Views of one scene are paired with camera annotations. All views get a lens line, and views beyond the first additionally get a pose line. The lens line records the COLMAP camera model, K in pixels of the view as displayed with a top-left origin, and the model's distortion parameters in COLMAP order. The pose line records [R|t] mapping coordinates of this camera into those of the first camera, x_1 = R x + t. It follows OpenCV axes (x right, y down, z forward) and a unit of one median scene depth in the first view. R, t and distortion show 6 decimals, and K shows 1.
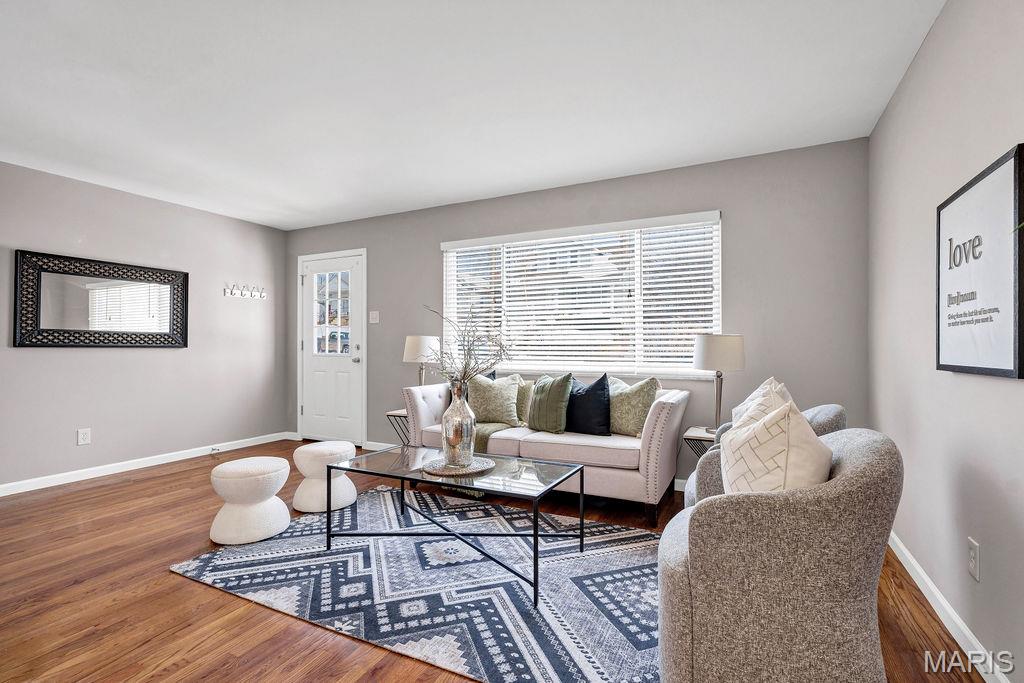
lens RADIAL K [[469.7, 0, 509.3], [0, 469.7, 343.1], [0, 0, 1]] dist [0.004303, 0.000055]
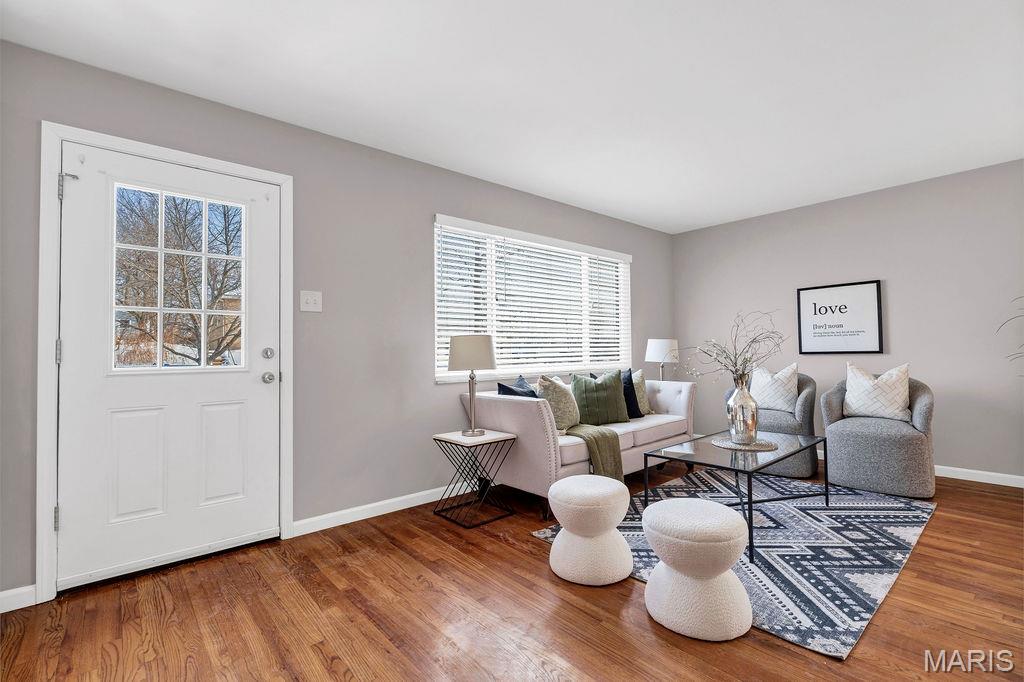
lens RADIAL K [[469.7, 0, 507.4], [0, 469.7, 339.3], [0, 0, 1]] dist [0.004303, 0.000055]
pose [[0.373158, 0.017700, 0.927599, -1.680006], [0.008810, 0.999705, -0.022620, 0.016998], [-0.927726, 0.016613, 0.372892, 1.282194]]
